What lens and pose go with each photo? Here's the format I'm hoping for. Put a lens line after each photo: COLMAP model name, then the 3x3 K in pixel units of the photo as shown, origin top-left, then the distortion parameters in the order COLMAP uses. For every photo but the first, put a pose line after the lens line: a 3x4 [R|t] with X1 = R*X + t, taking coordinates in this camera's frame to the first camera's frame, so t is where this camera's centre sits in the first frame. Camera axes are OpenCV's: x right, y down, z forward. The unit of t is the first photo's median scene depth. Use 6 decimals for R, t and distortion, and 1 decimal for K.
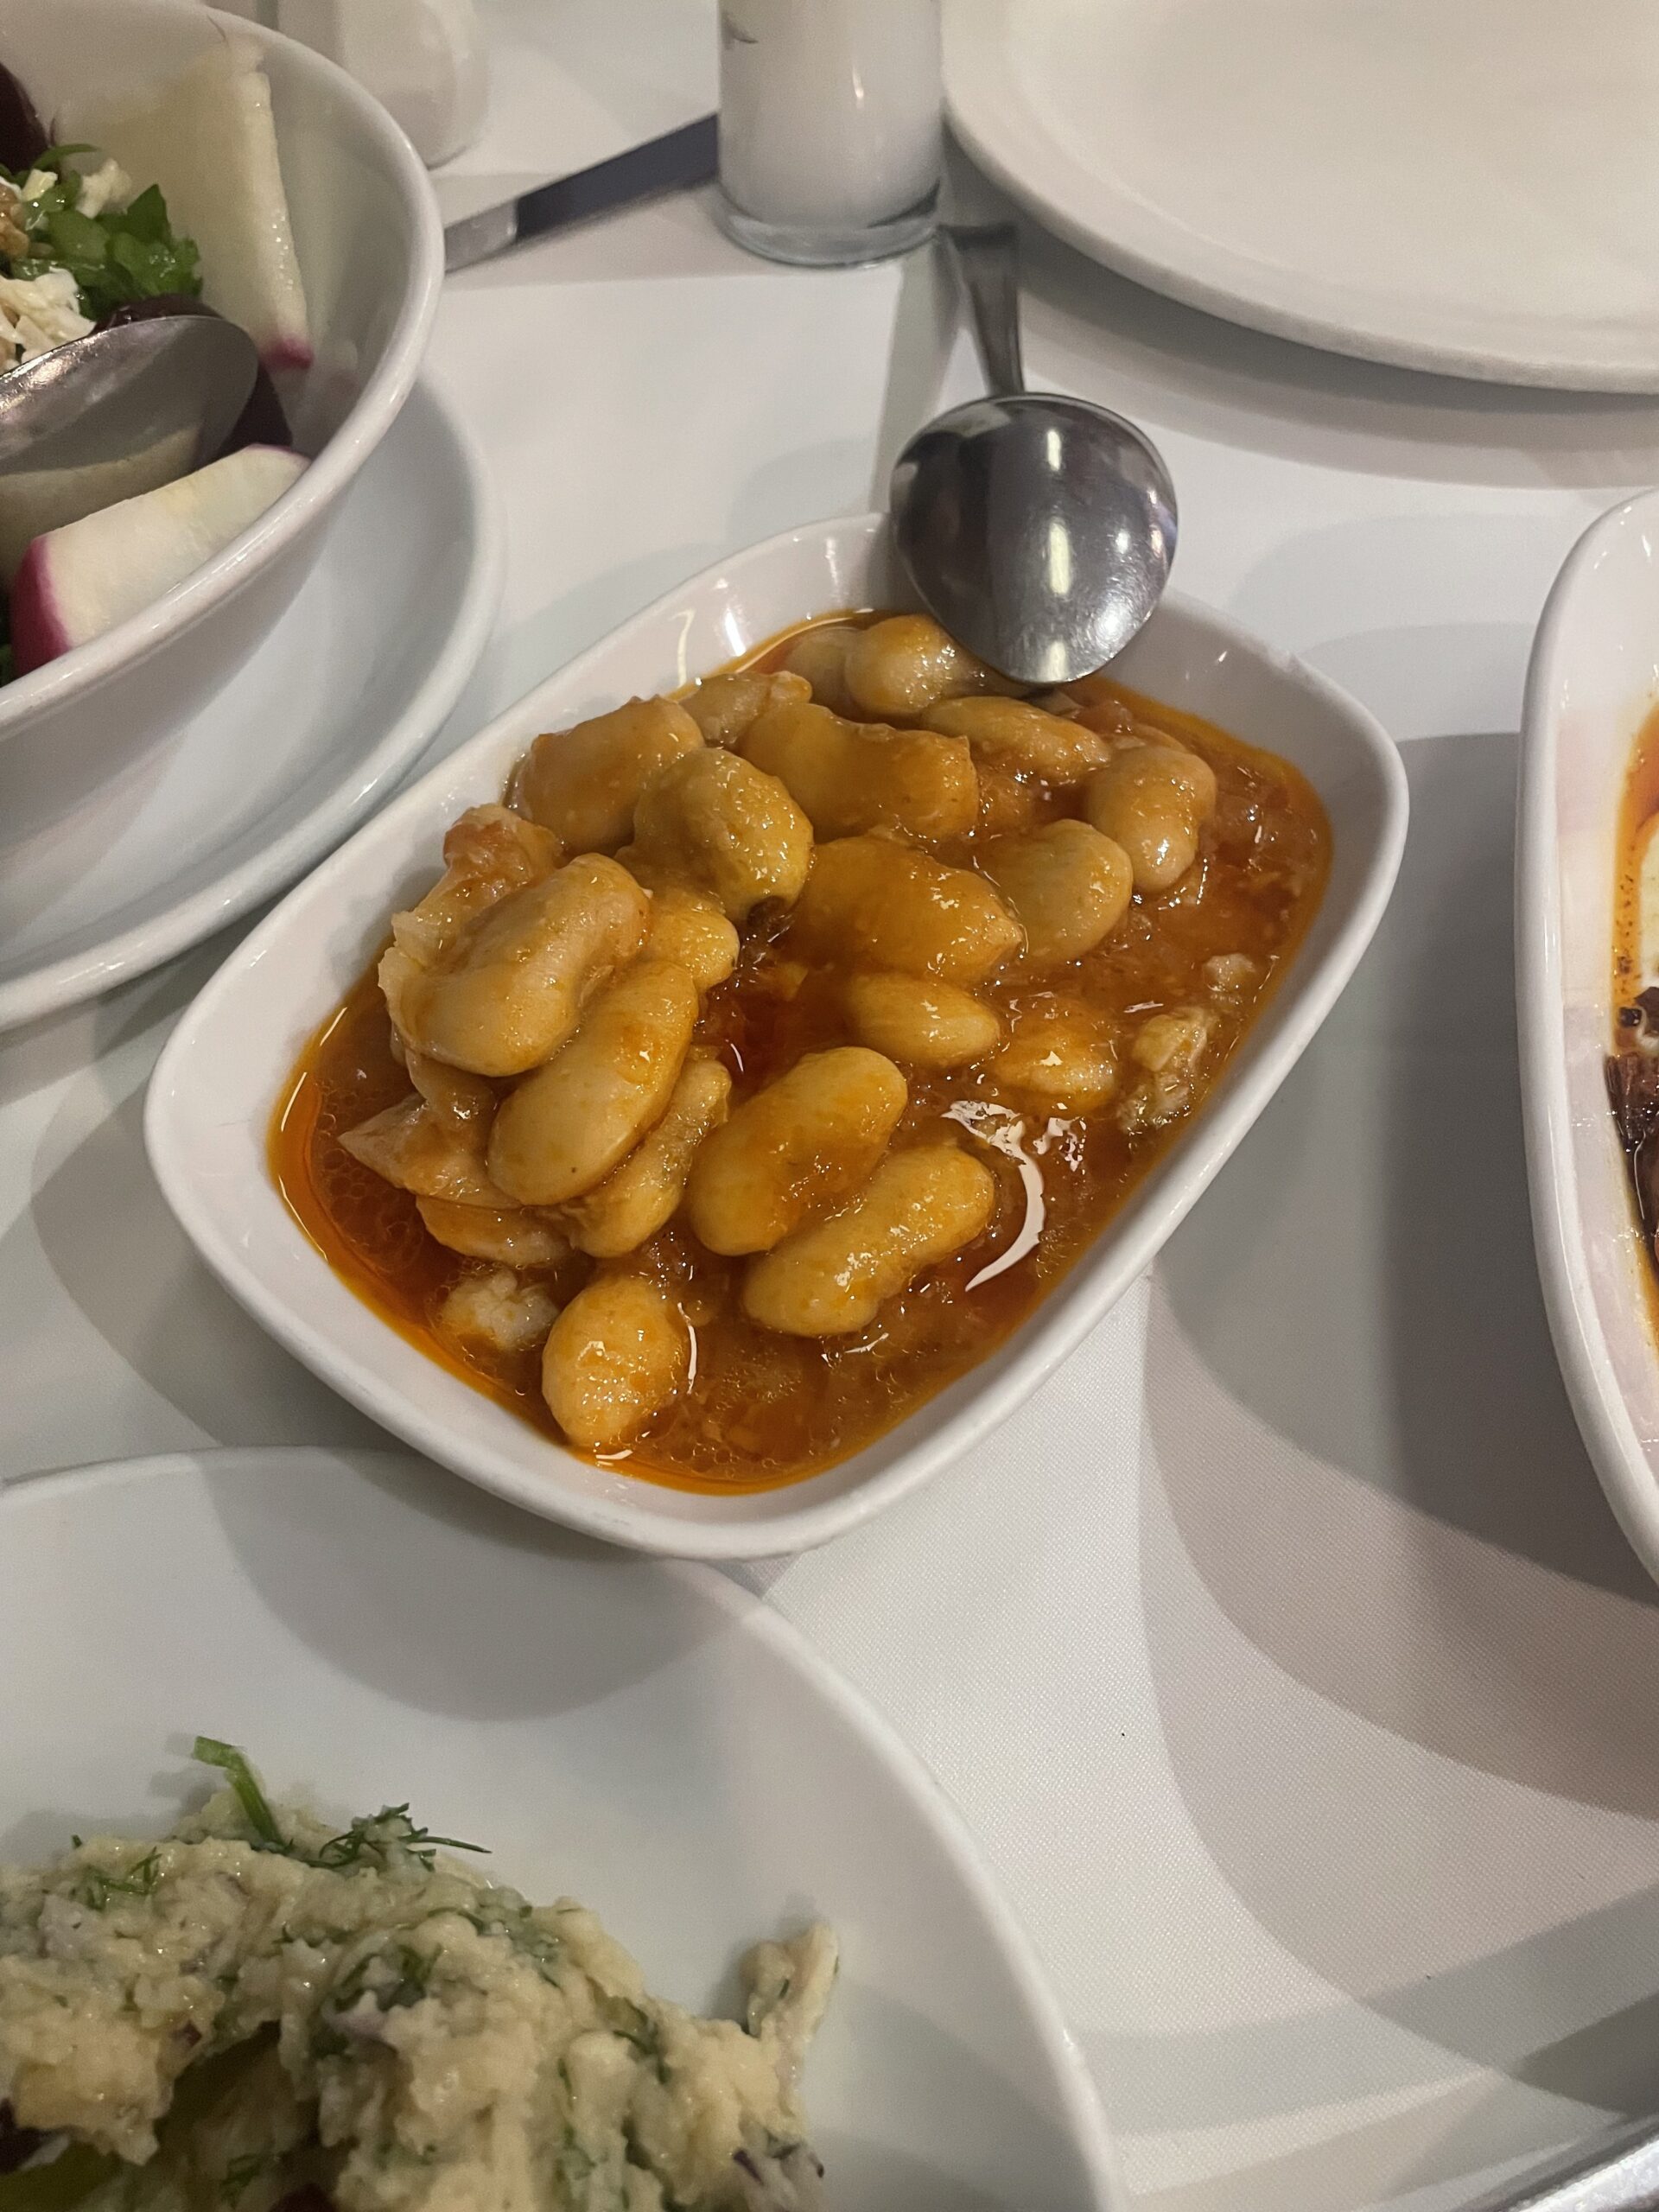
lens RADIAL K [[1665.2, 0, 834.1], [0, 1665.2, 1091.9], [0, 0, 1]] dist [0.037019, -0.038699]
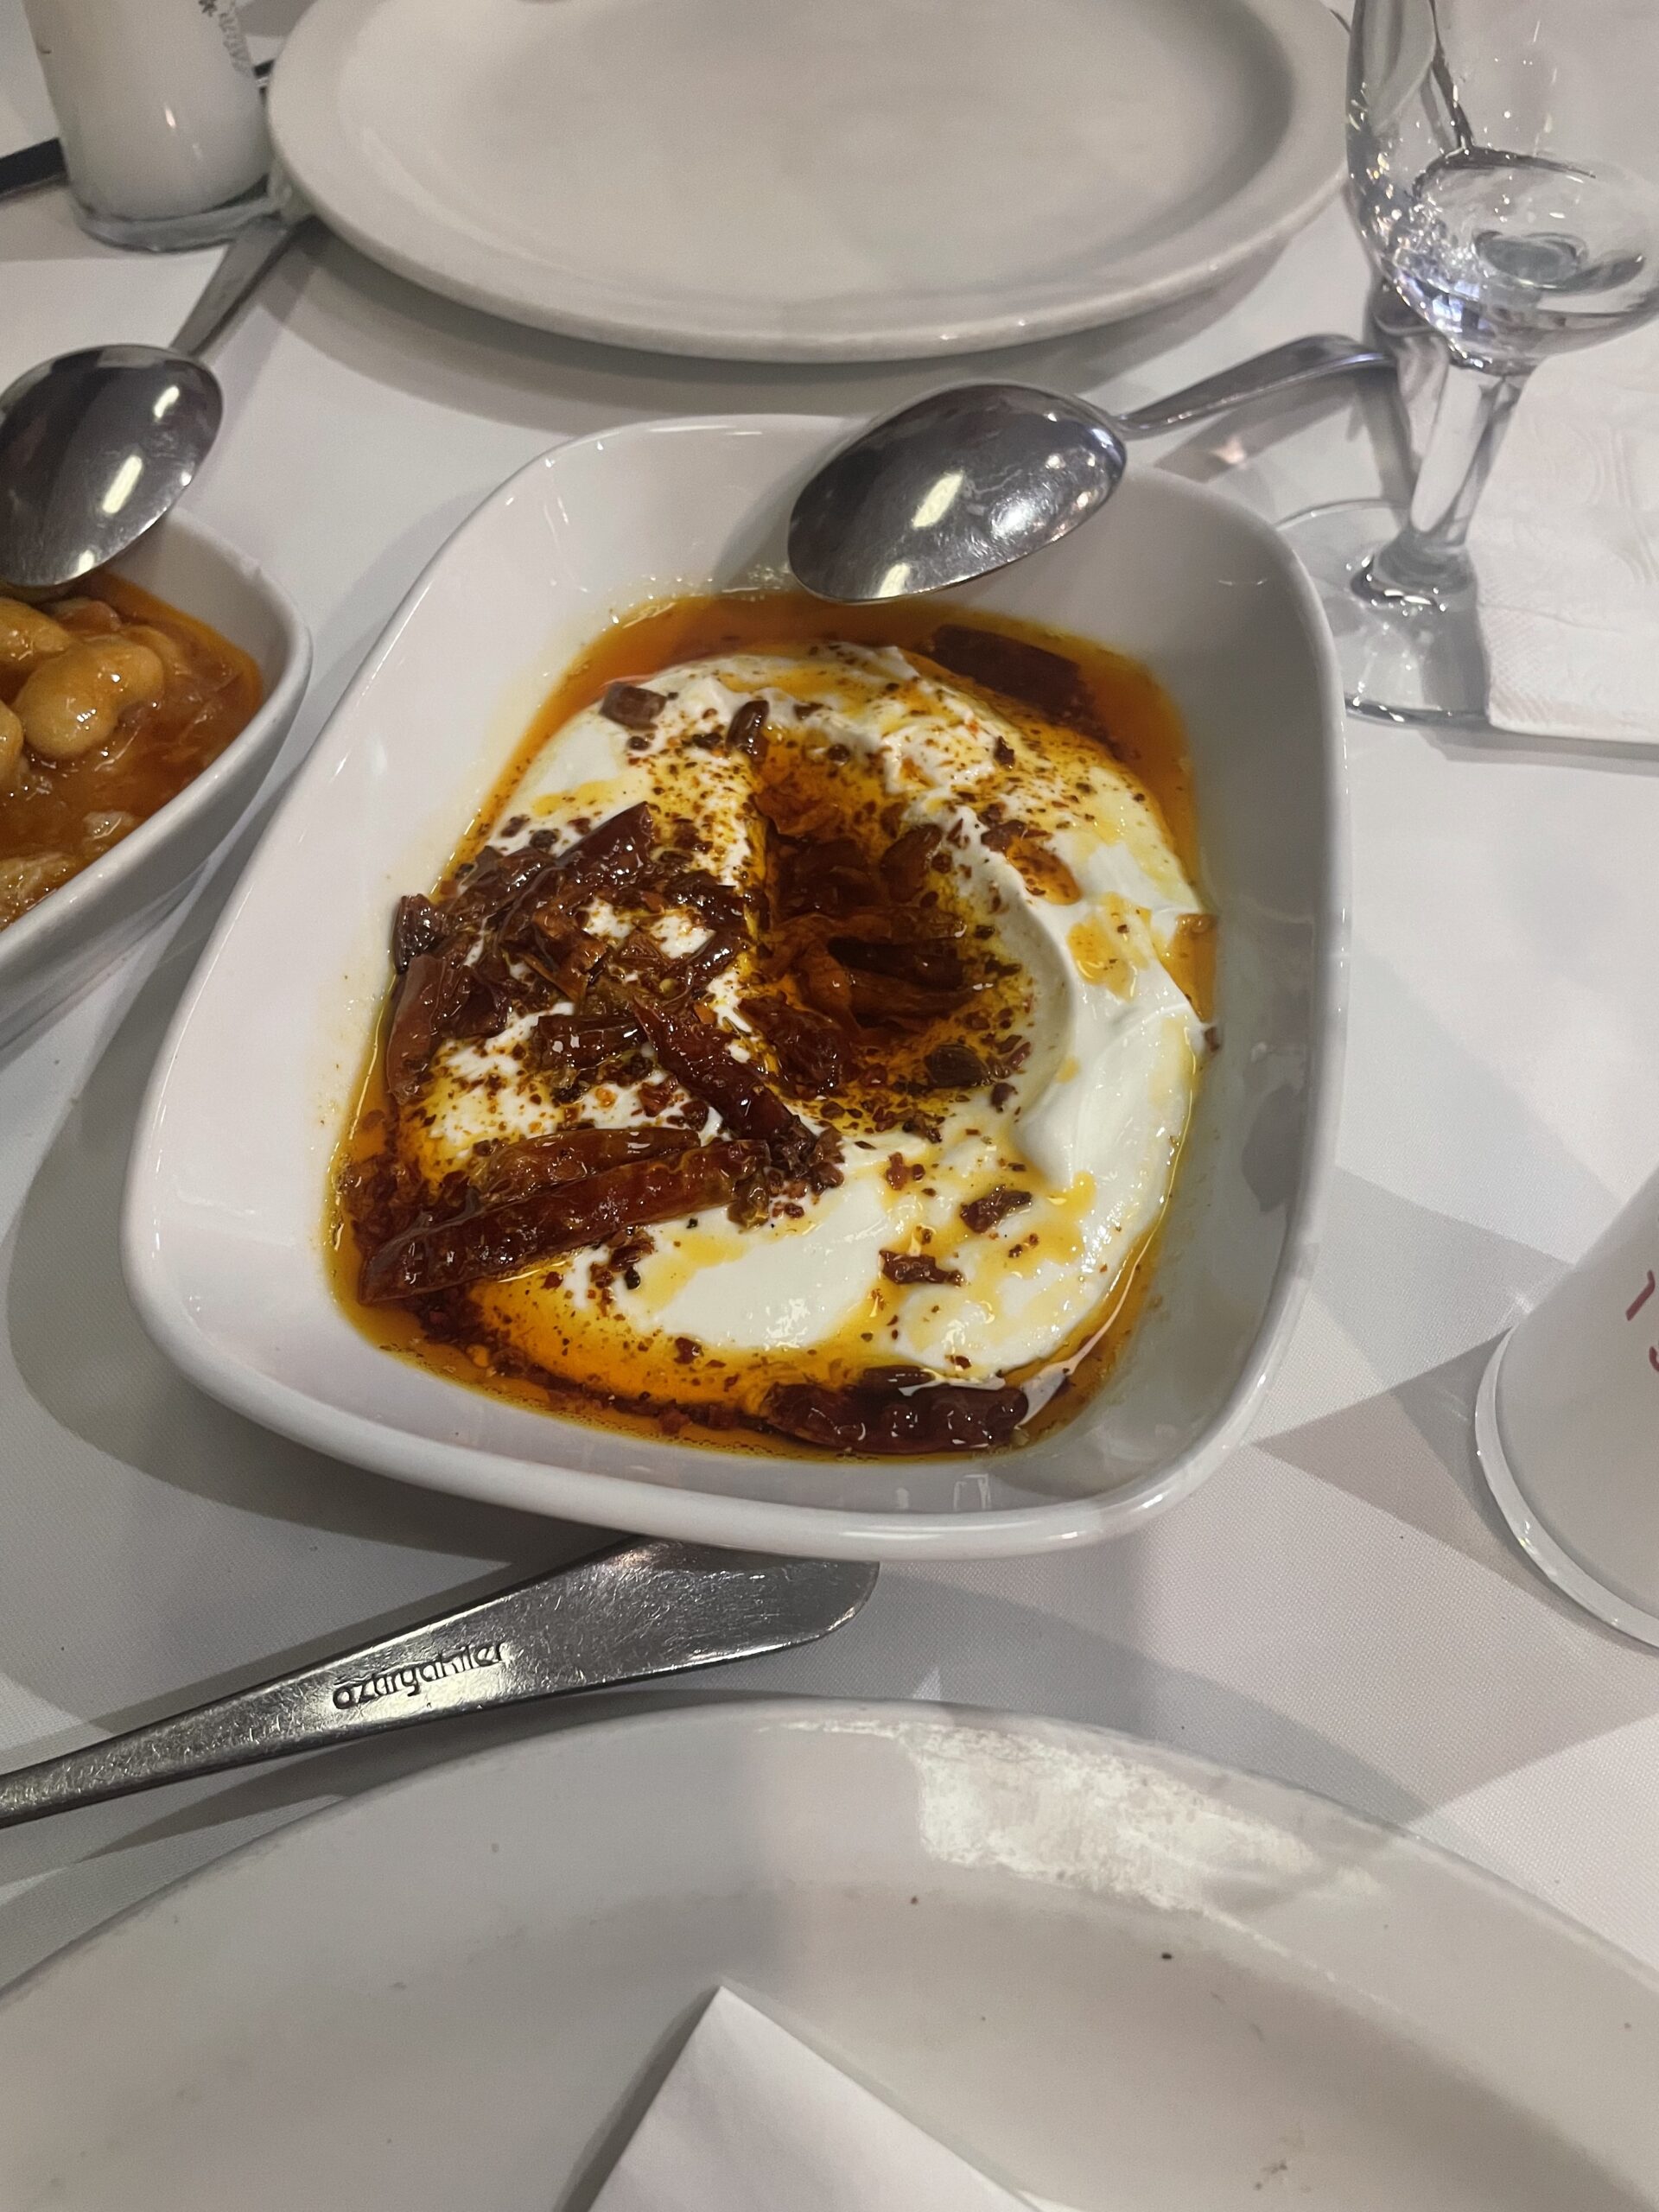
lens RADIAL K [[1665.2, 0, 814.6], [0, 1665.2, 1125.9], [0, 0, 1]] dist [0.037019, -0.038699]
pose [[0.999977, 0.003967, 0.005429, 0.736223], [-0.003936, 0.999976, -0.005629, 0.142060], [-0.005451, 0.005607, 0.999969, -0.158246]]
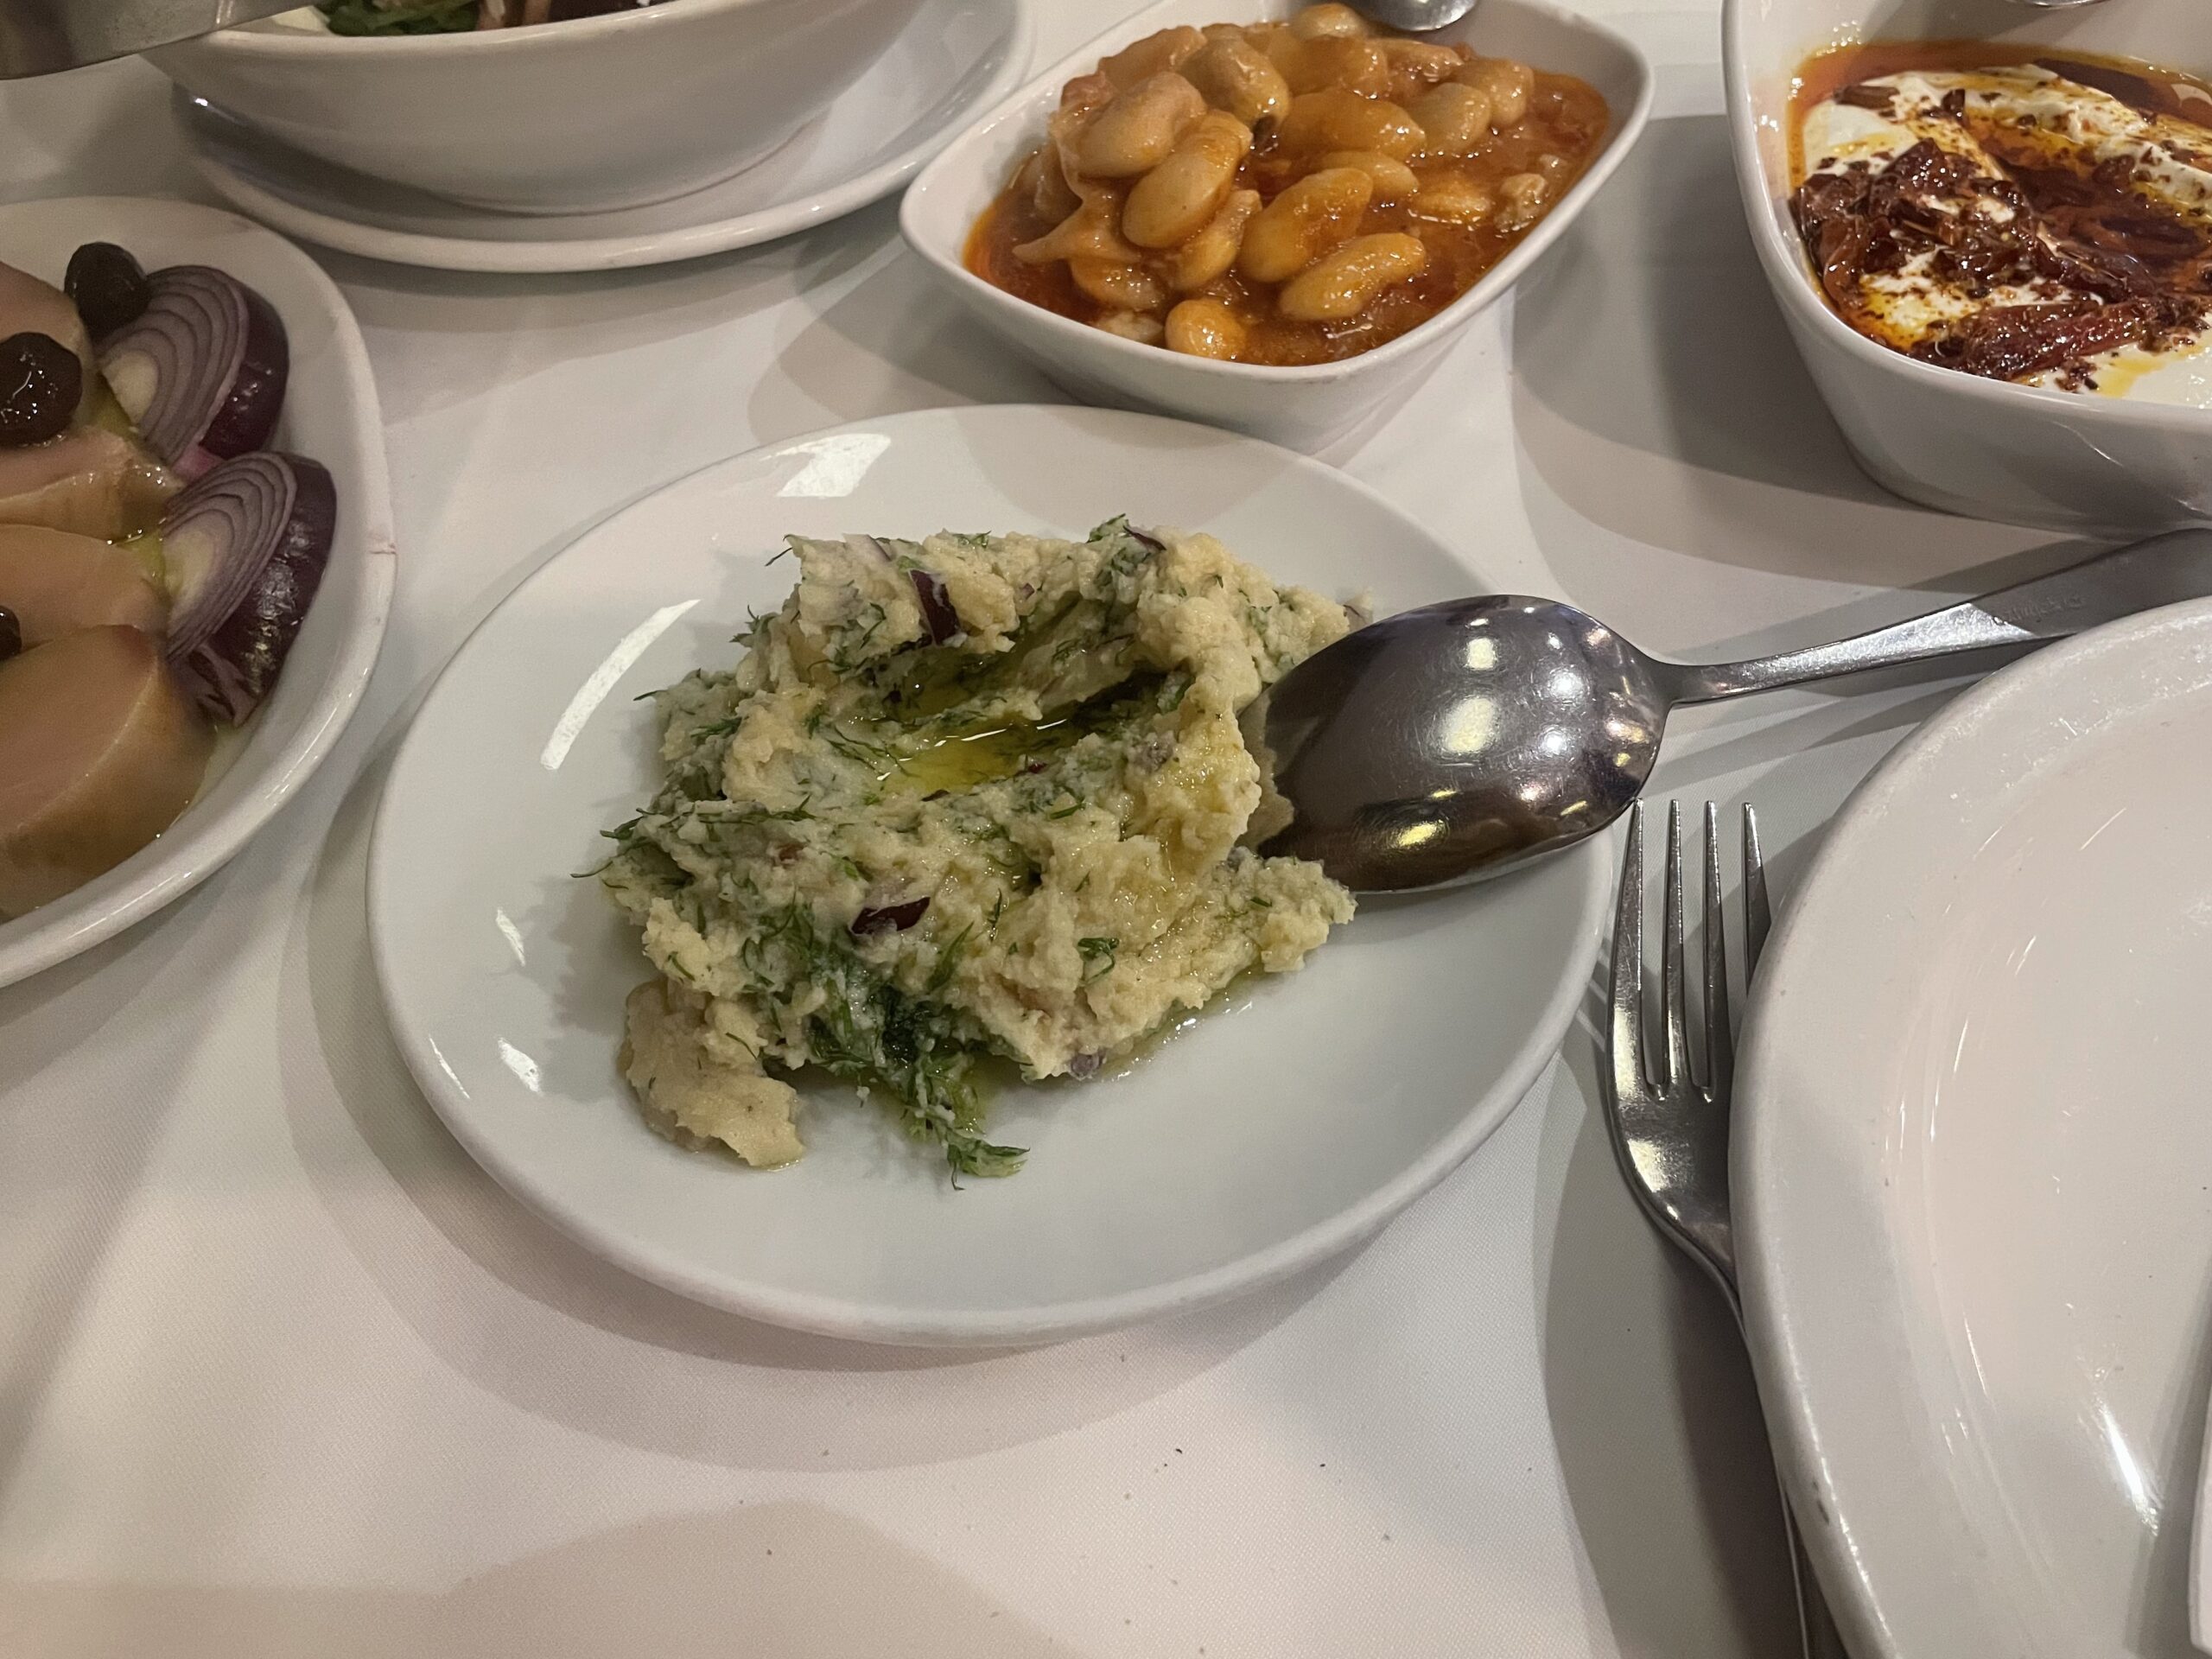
lens RADIAL K [[1665.2, 0, 1118.6], [0, 1665.2, 831.0], [0, 0, 1]] dist [0.037019, -0.038699]
pose [[0.999111, -0.030535, 0.029076, -0.250897], [0.033135, 0.995057, -0.093610, 0.715454], [-0.026074, 0.094490, 0.995184, -0.534301]]
